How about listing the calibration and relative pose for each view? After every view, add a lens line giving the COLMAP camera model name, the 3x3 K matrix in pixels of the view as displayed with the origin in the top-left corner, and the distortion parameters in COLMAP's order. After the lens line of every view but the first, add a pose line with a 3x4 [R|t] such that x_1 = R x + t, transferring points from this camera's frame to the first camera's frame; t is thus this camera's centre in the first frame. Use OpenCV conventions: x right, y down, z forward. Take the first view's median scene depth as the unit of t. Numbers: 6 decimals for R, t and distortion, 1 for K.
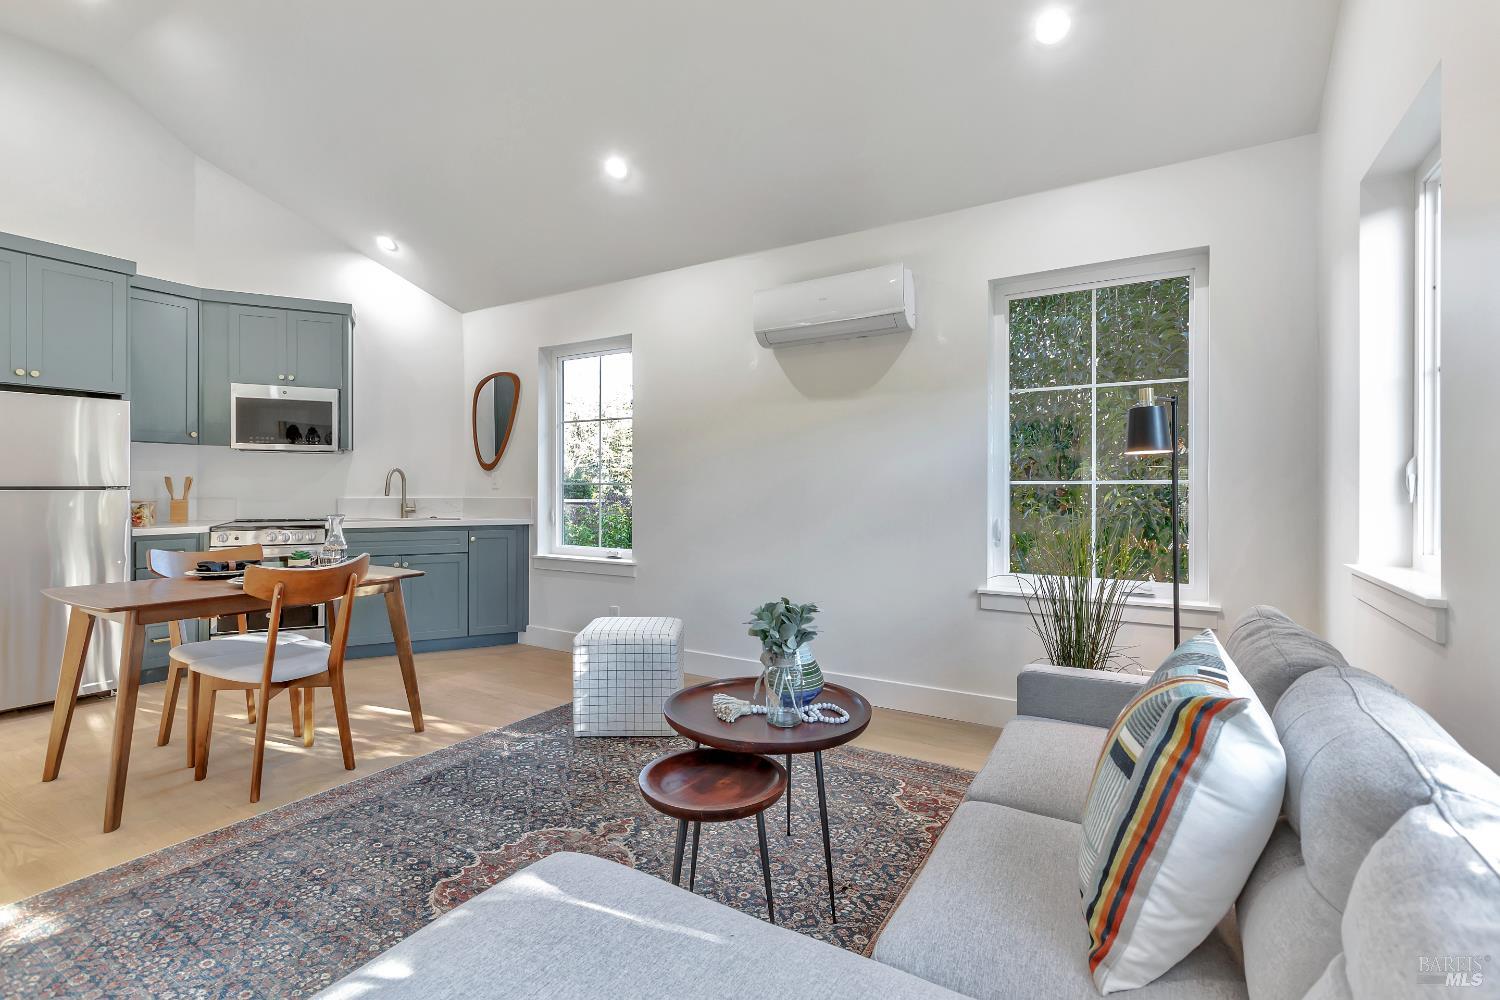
lens RADIAL K [[691.0, 0, 749.2], [0, 691.0, 491.1], [0, 0, 1]] dist [0.001674, -0.000026]
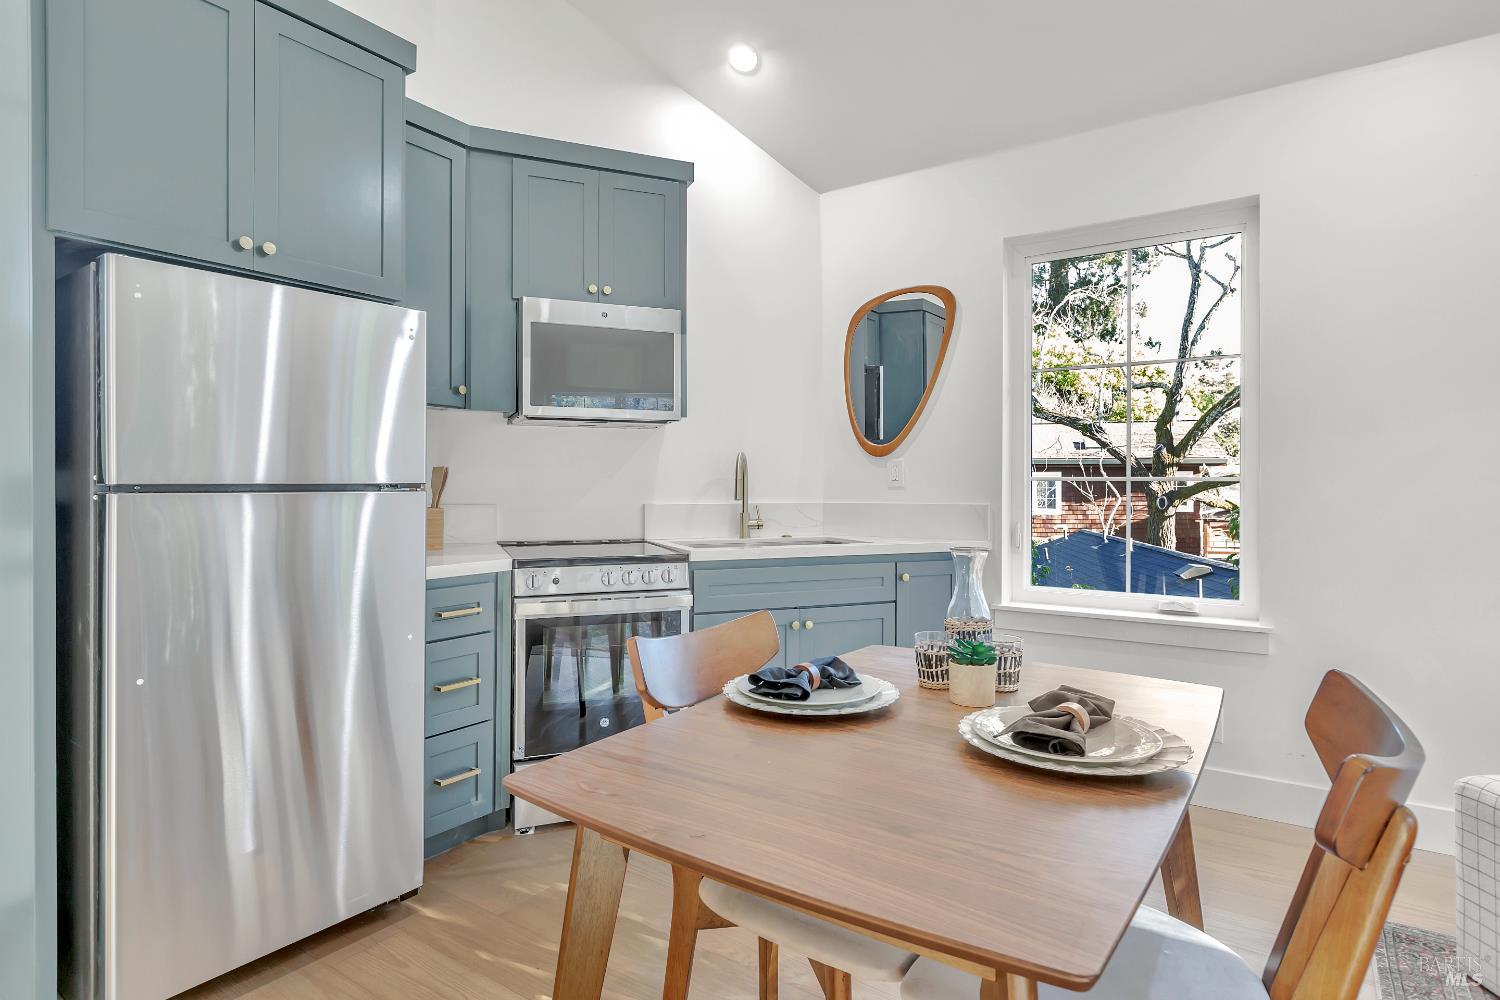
lens RADIAL K [[809.6, 0, 753.0], [0, 809.6, 489.9], [0, 0, 1]] dist [-0.001509, 0.000071]
pose [[0.998585, -0.000271, -0.053178, -0.489496], [0.000414, 0.999996, 0.002677, -0.003613], [0.053177, -0.002696, 0.998581, 0.337043]]
